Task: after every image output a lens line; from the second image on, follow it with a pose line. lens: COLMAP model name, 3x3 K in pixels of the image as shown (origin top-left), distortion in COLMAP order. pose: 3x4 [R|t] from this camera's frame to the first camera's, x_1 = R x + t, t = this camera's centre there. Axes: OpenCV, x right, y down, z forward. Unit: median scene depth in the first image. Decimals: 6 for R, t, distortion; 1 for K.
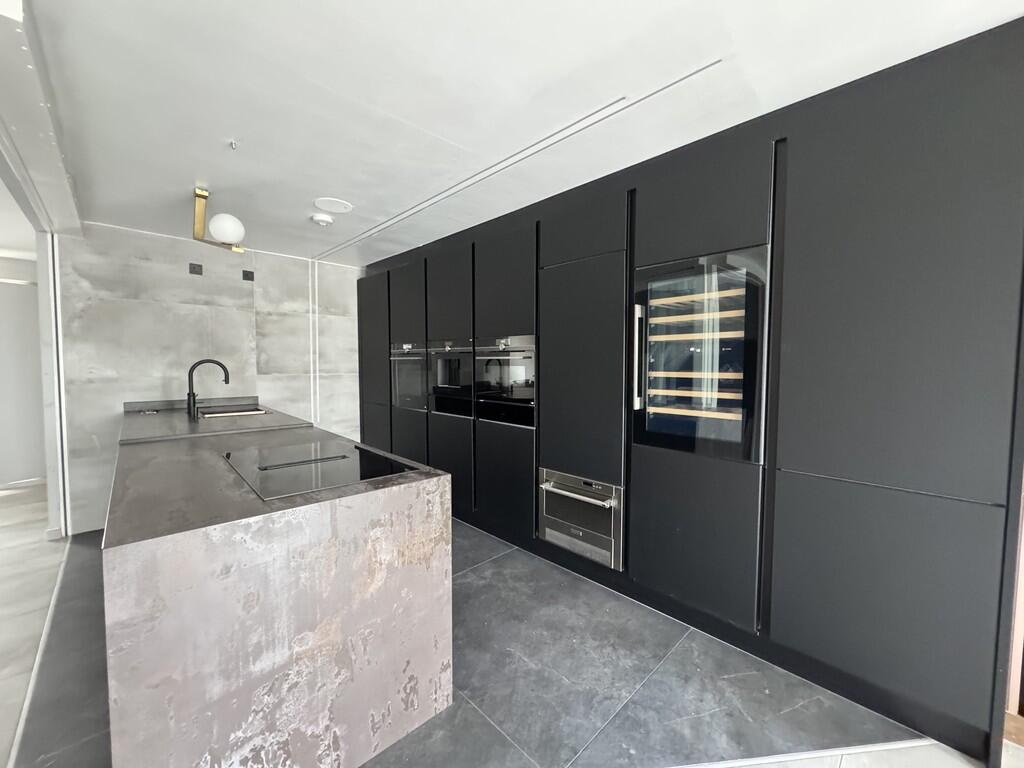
lens RADIAL K [[407.7, 0, 510.7], [0, 407.7, 380.2], [0, 0, 1]] dist [-0.001092, -0.000251]
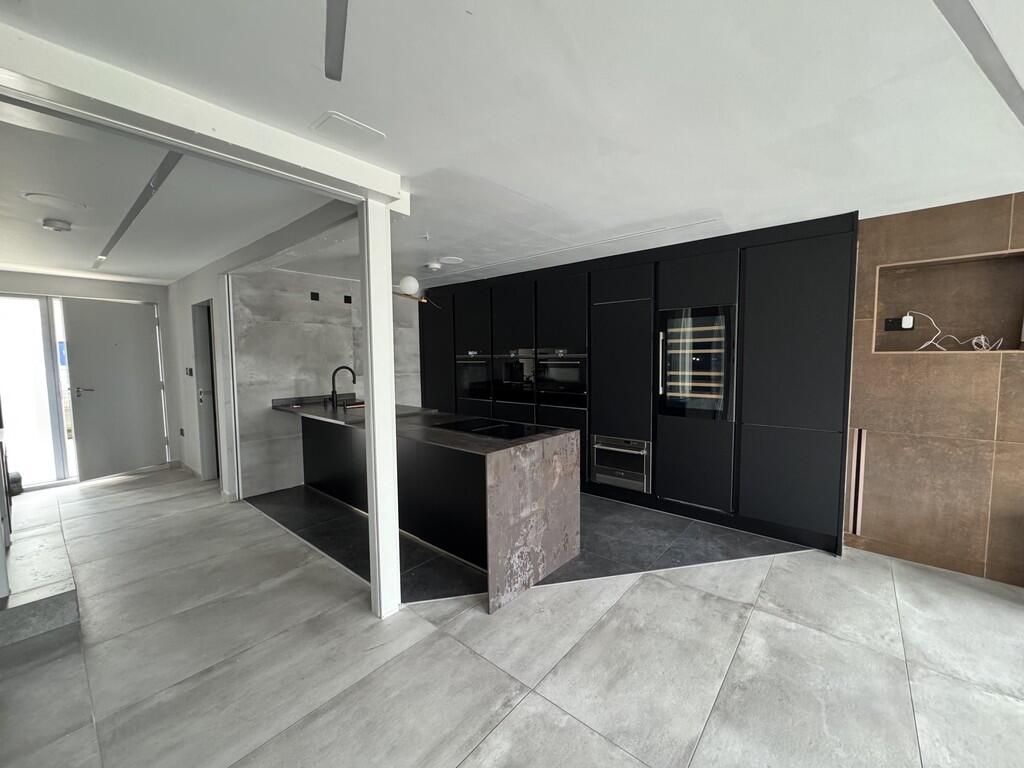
lens RADIAL K [[407.7, 0, 510.6], [0, 407.7, 381.1], [0, 0, 1]] dist [-0.001092, -0.000251]
pose [[0.995059, -0.019614, 0.097327, -0.376973], [0.017824, 0.999656, 0.019220, -0.020836], [-0.097670, -0.017390, 0.995067, -0.488449]]
